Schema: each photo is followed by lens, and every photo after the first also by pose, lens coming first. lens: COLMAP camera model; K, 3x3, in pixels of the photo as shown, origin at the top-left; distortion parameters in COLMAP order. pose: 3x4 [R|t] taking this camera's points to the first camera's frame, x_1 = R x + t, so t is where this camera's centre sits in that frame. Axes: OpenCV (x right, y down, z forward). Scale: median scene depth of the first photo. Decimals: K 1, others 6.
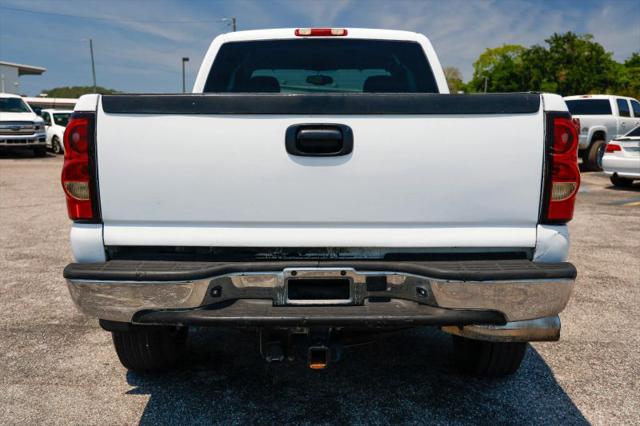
lens RADIAL K [[672.1, 0, 324.6], [0, 672.1, 215.7], [0, 0, 1]] dist [0.038906, 0.000000]
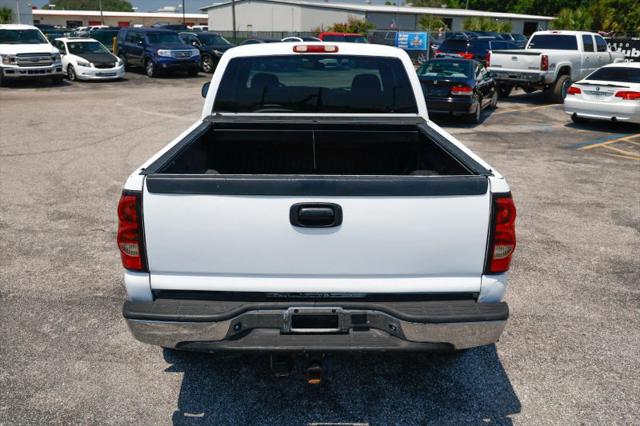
lens RADIAL K [[621.6, 0, 319.9], [0, 621.6, 206.6], [0, 0, 1]] dist [-0.038956, 0.000000]
pose [[0.999958, 0.004258, 0.008130, -0.007398], [-0.005410, 0.989069, 0.147351, -0.217326], [-0.007414, -0.147389, 0.989051, -0.123645]]
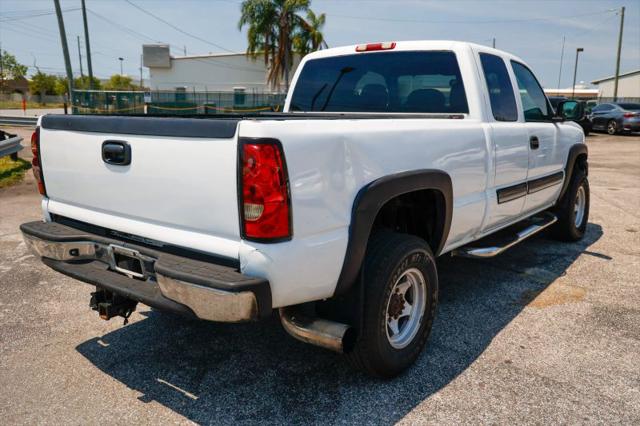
lens RADIAL K [[561.5, 0, 324.9], [0, 561.5, 210.2], [0, 0, 1]] dist [-0.013456, 0.019181]
pose [[0.792087, 0.115962, -0.599292, 0.714653], [-0.087304, 0.993217, 0.076796, -0.086022], [0.604133, -0.008509, 0.796838, 0.260168]]
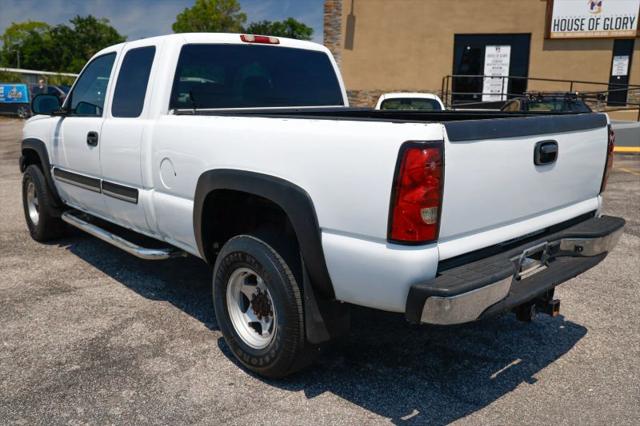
lens RADIAL K [[561.5, 0, 324.0], [0, 561.5, 217.3], [0, 0, 1]] dist [-0.013456, 0.019181]
pose [[0.726367, -0.144994, 0.671839, -0.795860], [0.089232, 0.989116, 0.116993, -0.111933], [-0.681489, -0.025030, 0.731400, 0.340320]]
